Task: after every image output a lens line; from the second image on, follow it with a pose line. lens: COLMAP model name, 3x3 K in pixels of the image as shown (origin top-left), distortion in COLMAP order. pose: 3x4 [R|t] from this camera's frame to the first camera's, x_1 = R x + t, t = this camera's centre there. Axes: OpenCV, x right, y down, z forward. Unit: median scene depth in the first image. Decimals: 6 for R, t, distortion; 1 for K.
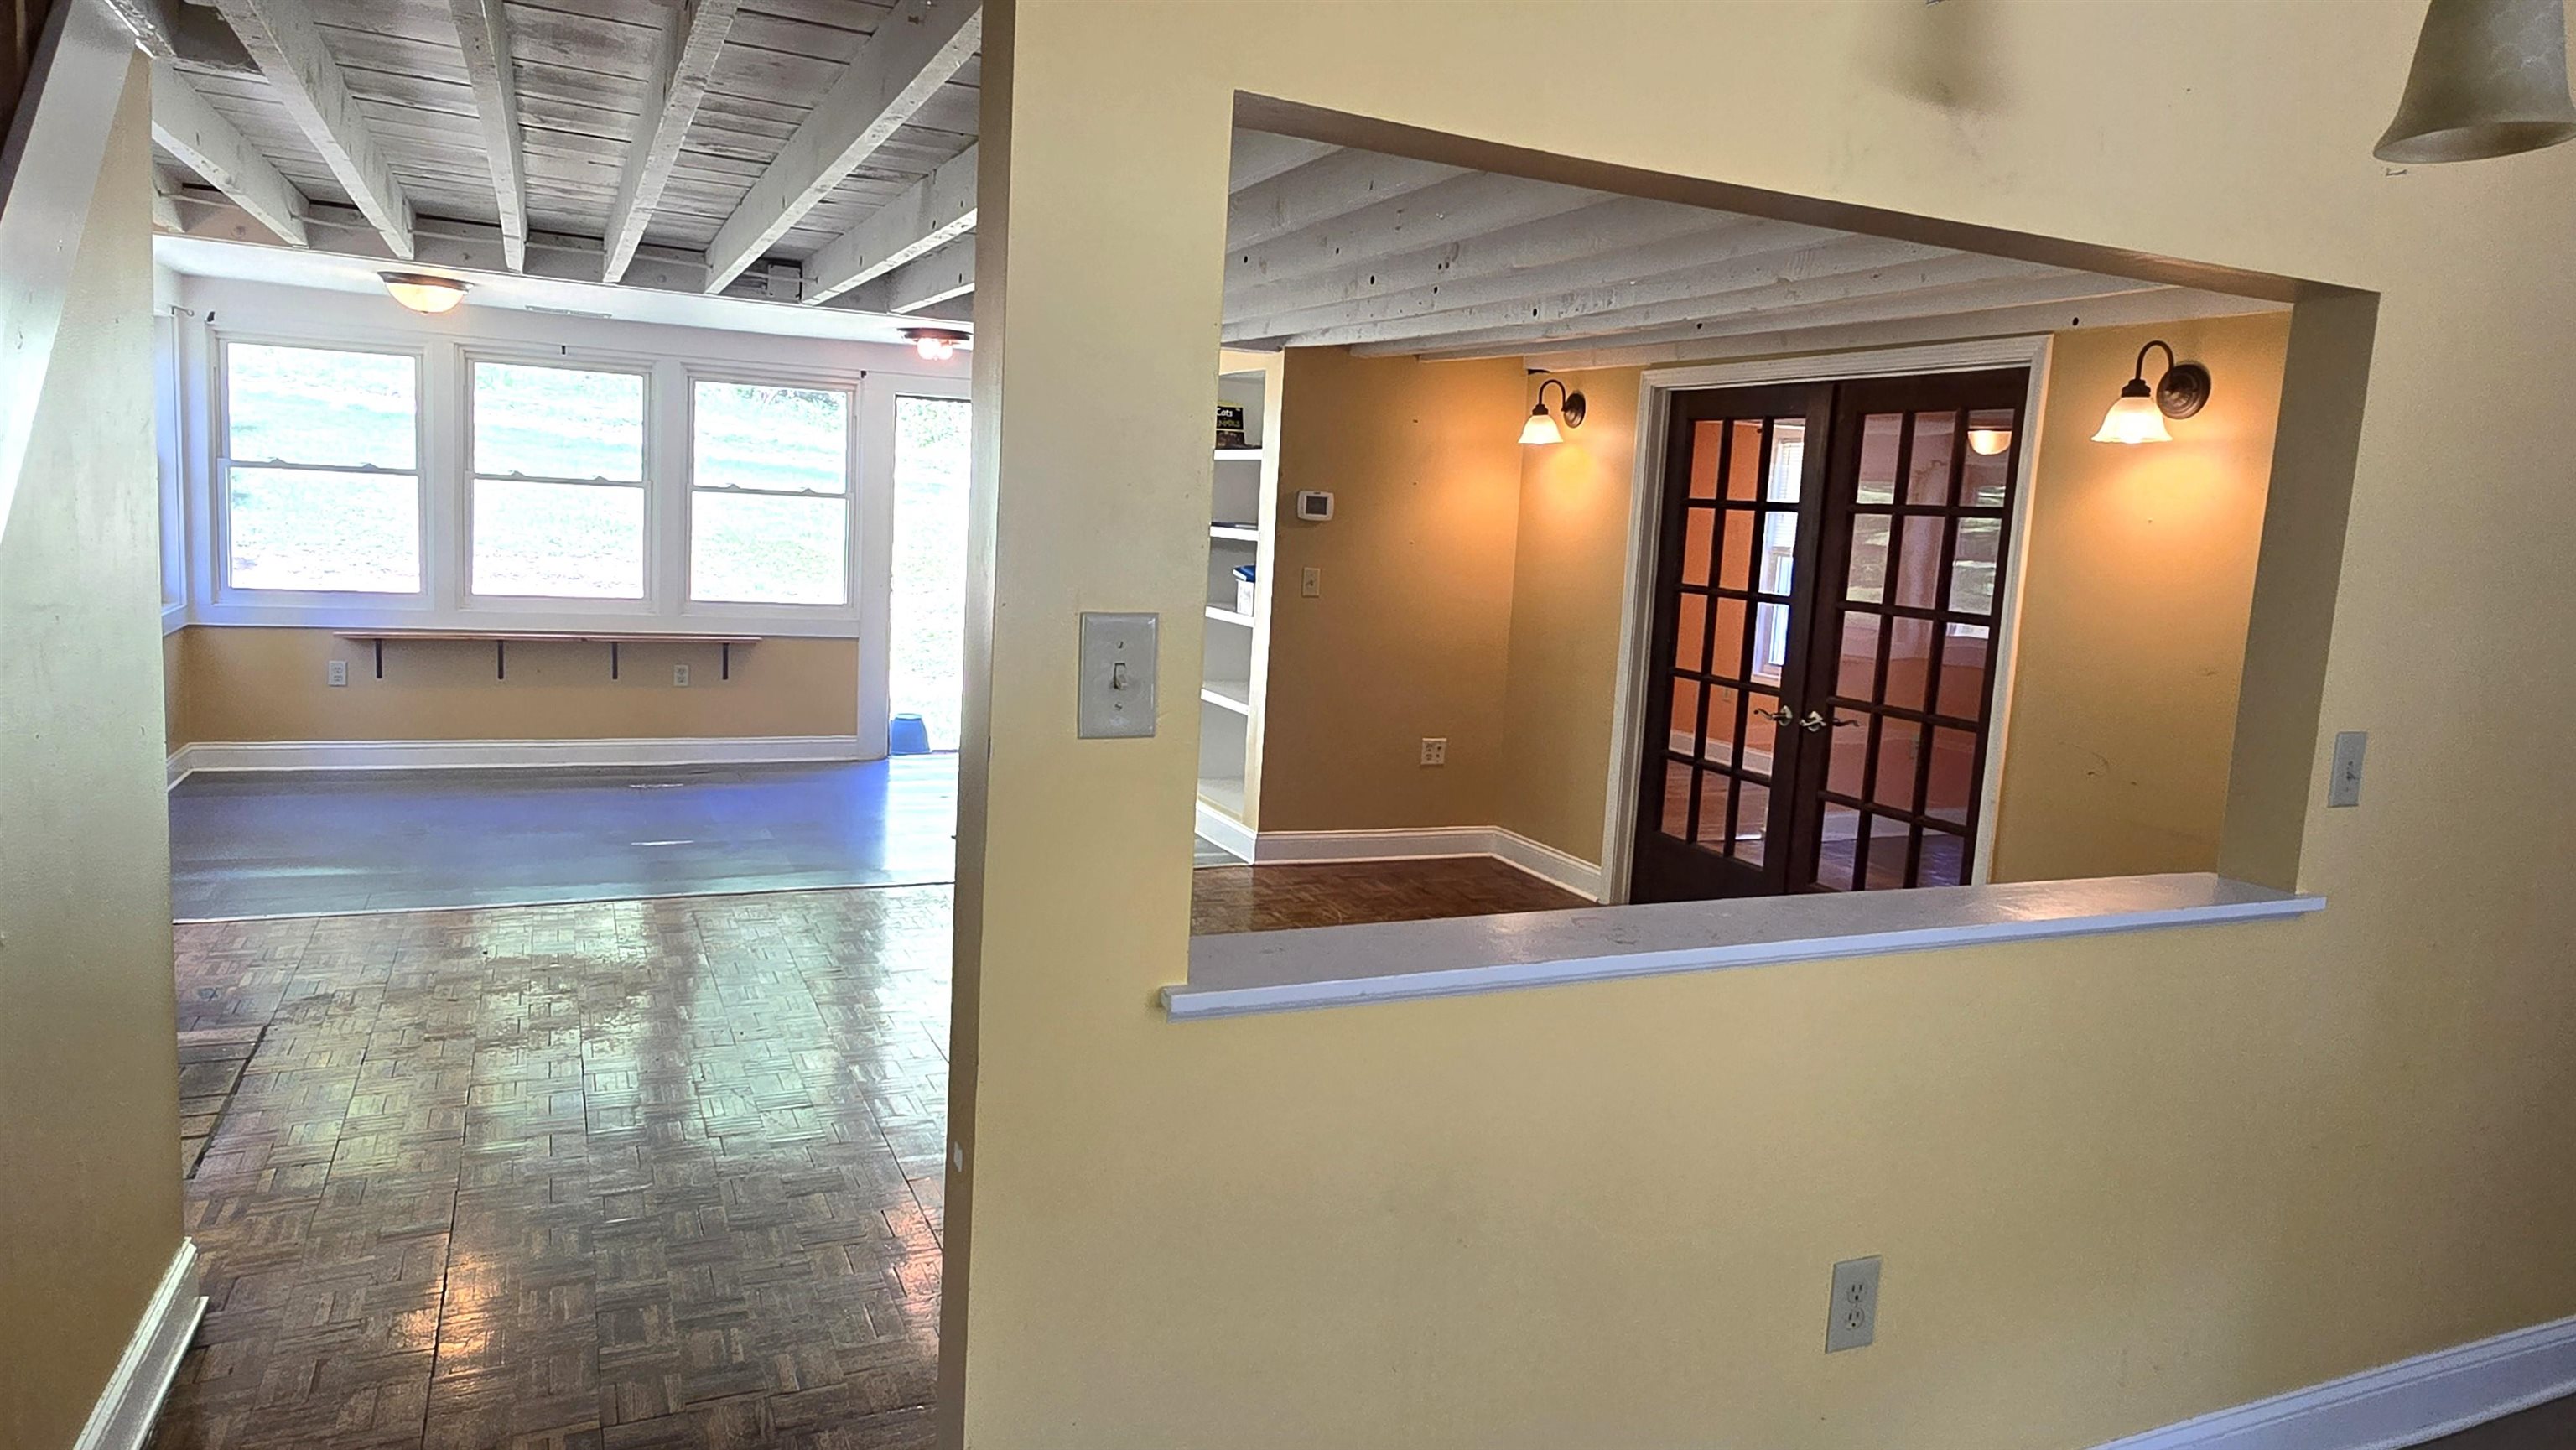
lens RADIAL K [[1573.5, 0, 1276.9], [0, 1573.5, 715.2], [0, 0, 1]] dist [0.002327, -0.003470]
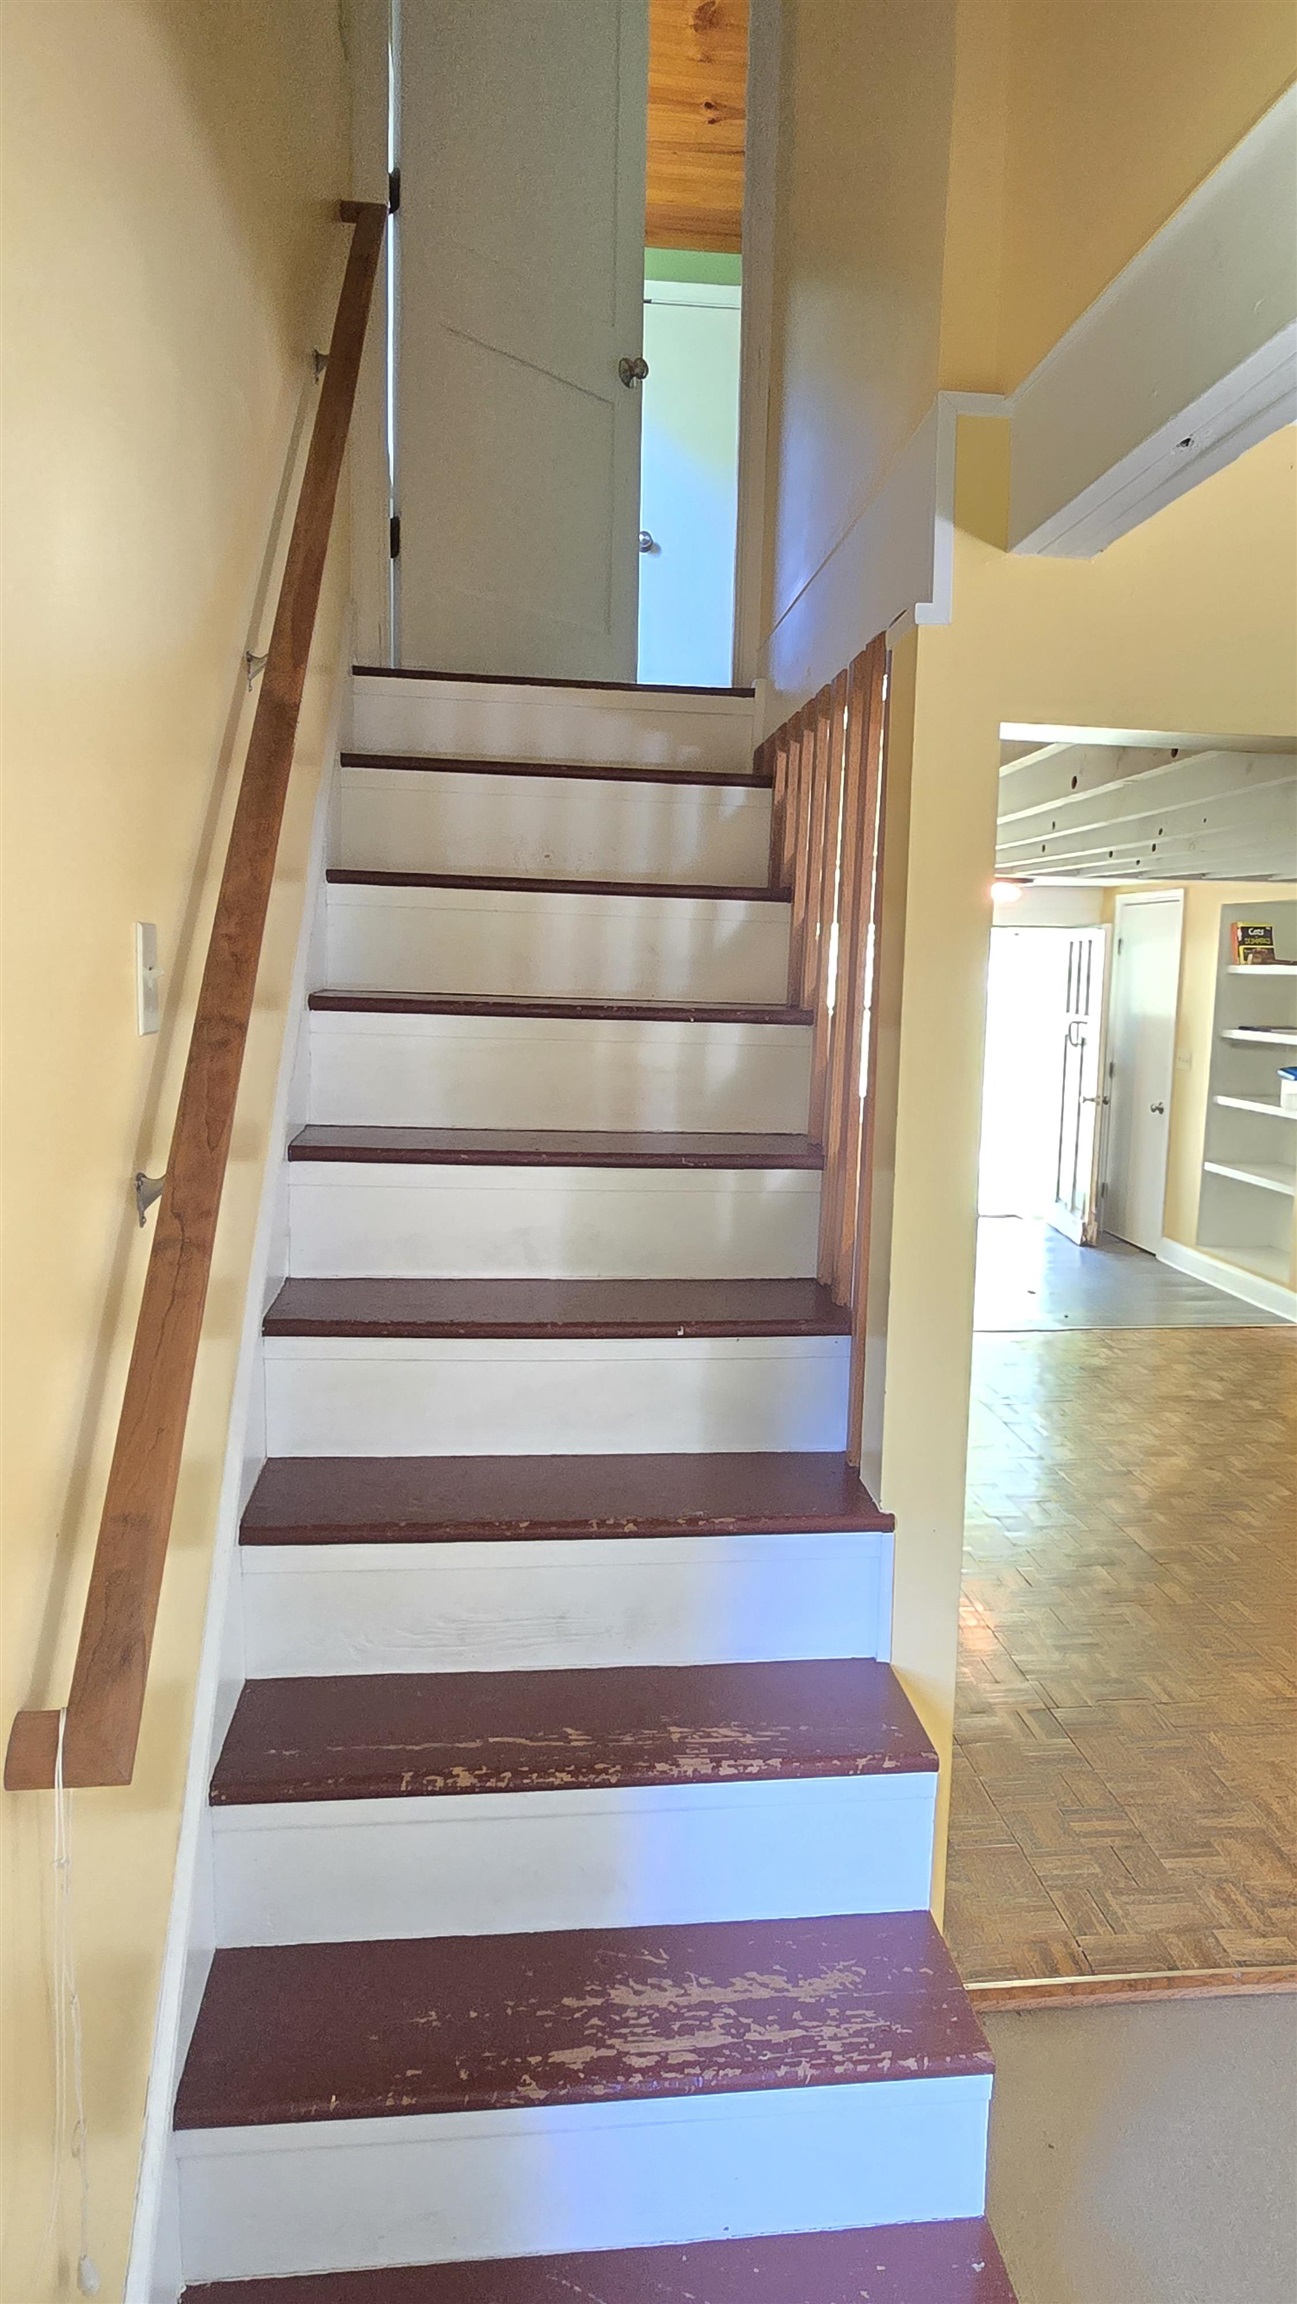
lens RADIAL K [[1407.3, 0, 652.3], [0, 1407.3, 1150.7], [0, 0, 1]] dist [0.002327, -0.003470]
pose [[0.946394, 0.004625, -0.322983, -0.110929], [-0.009389, 0.999869, -0.013194, -0.012821], [0.322879, 0.015519, 0.946313, -0.112390]]
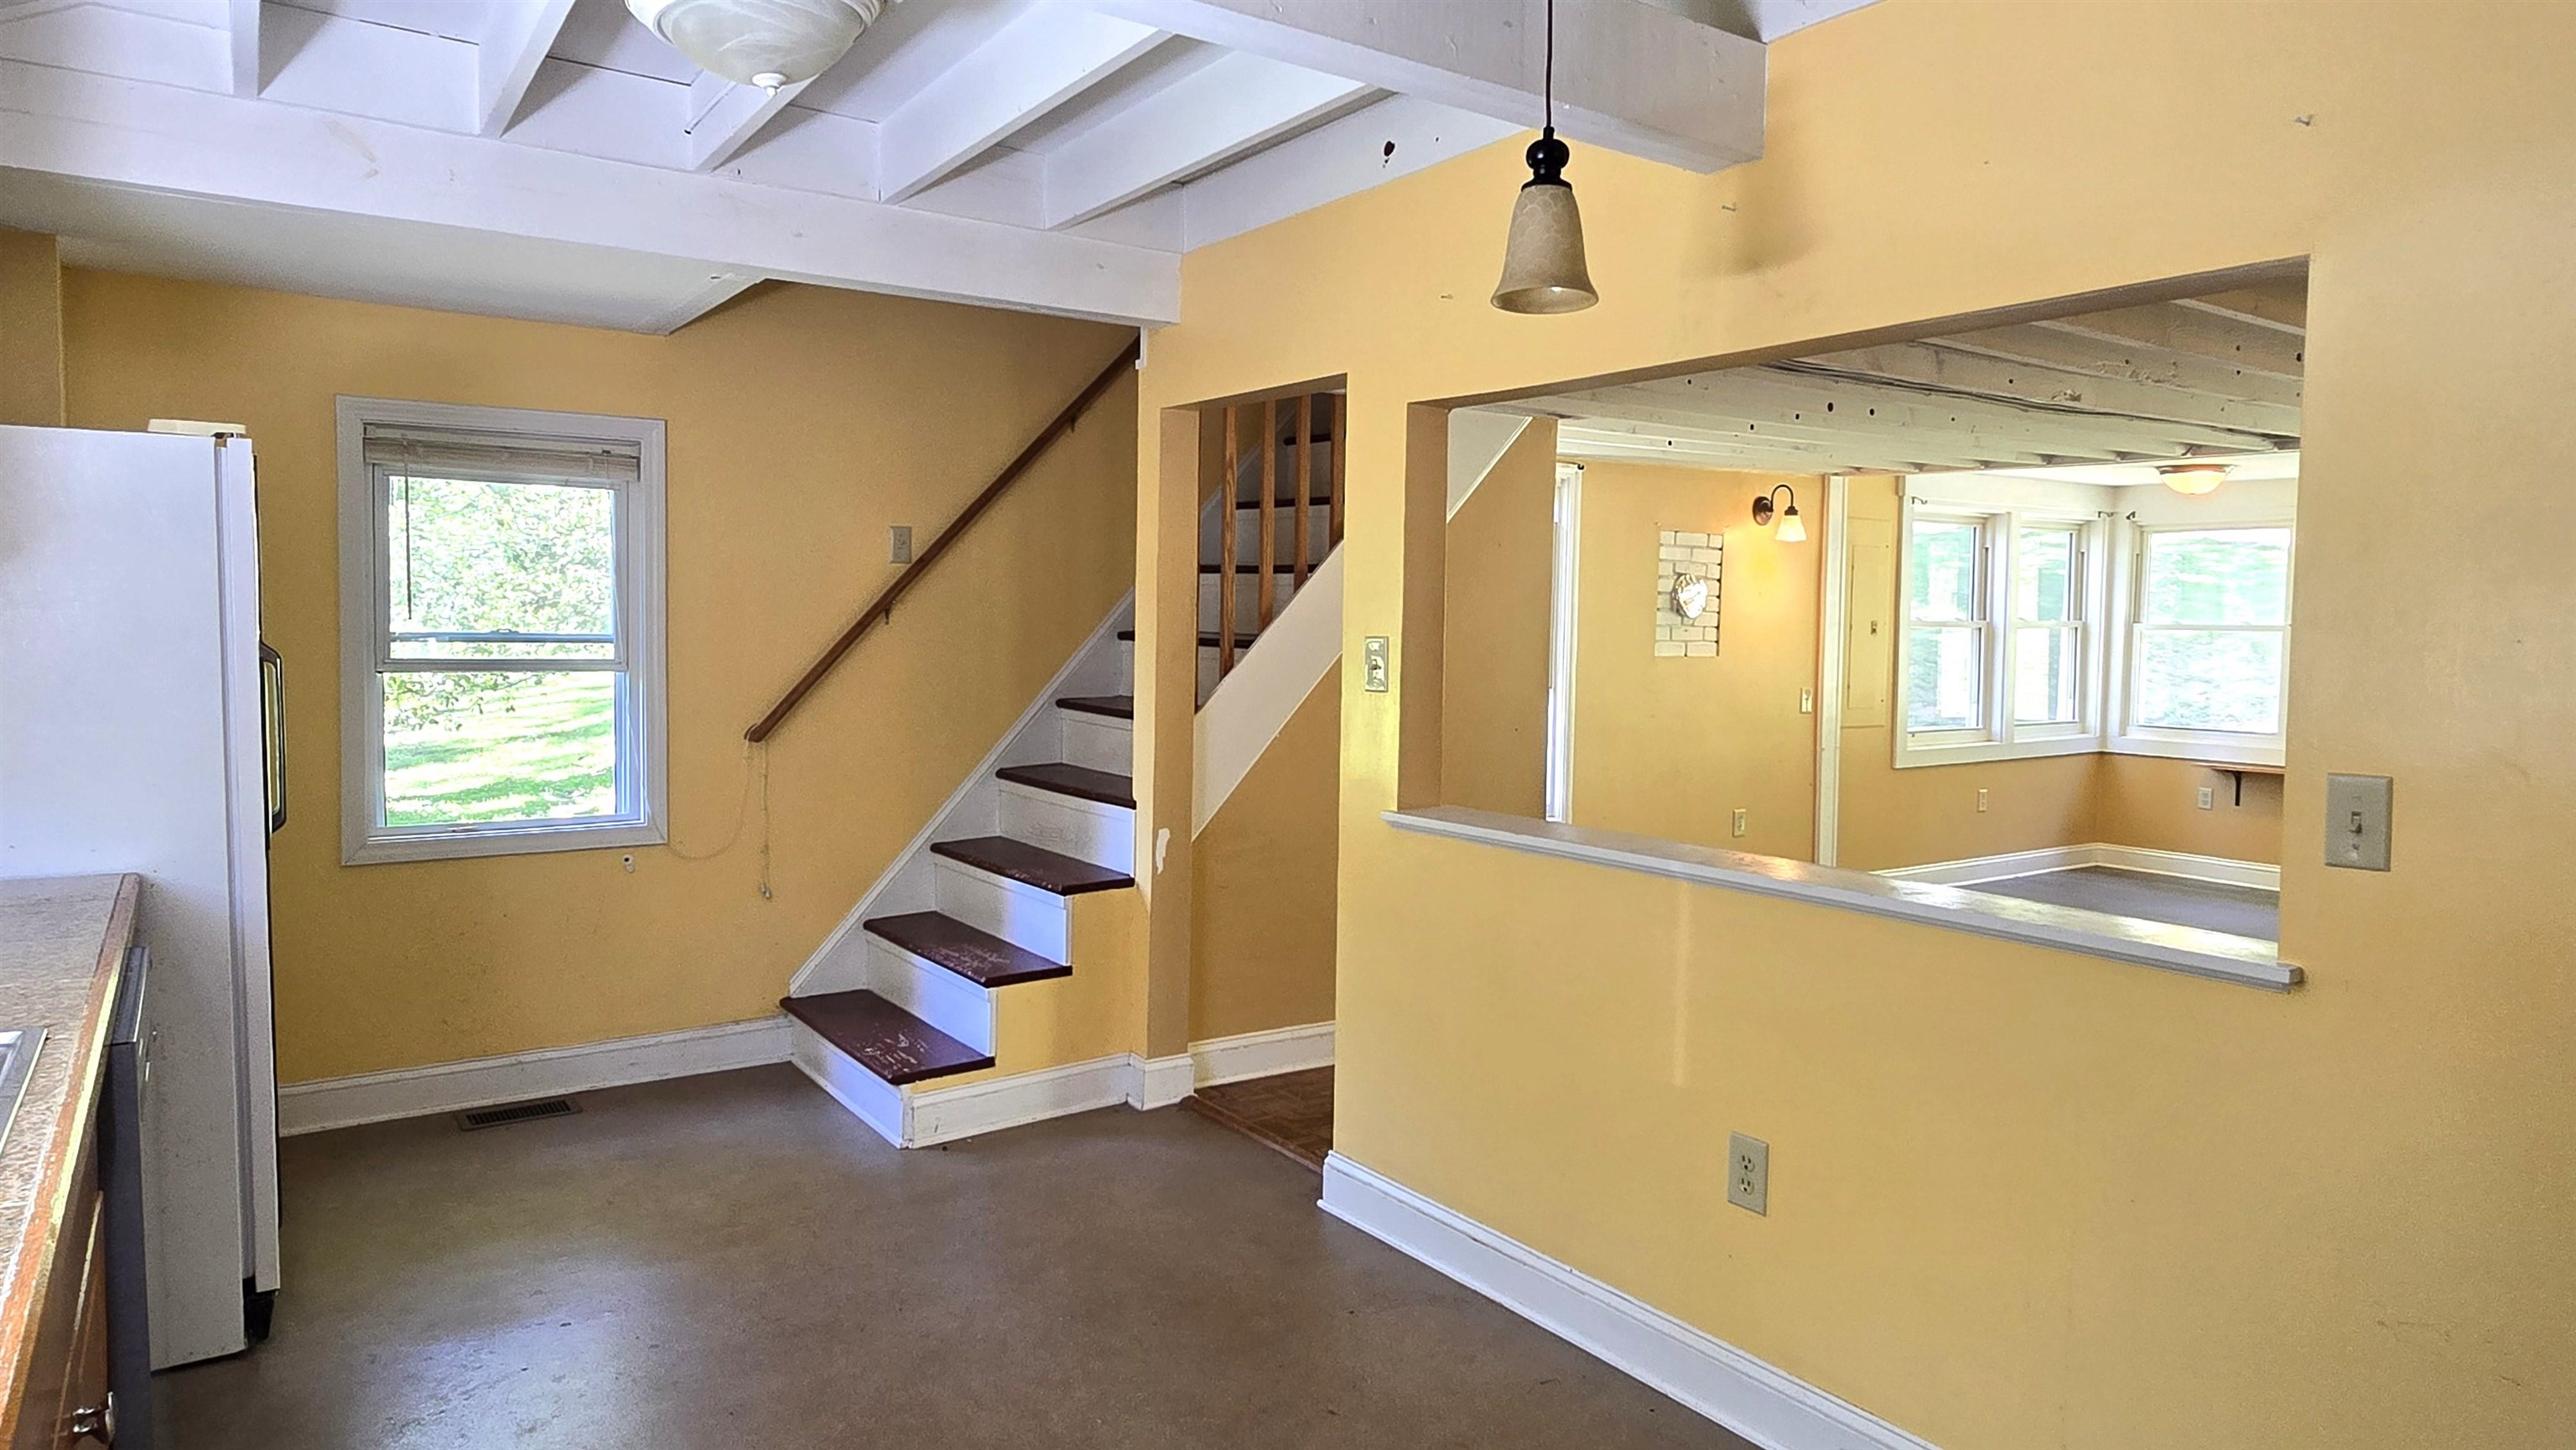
lens RADIAL K [[1573.5, 0, 1273.7], [0, 1573.5, 718.0], [0, 0, 1]] dist [0.002327, -0.003470]
pose [[0.164328, 0.009086, -0.986364, 0.437911], [-0.133000, 0.991030, -0.013029, 0.021029], [0.977398, 0.133328, 0.164063, 0.101781]]
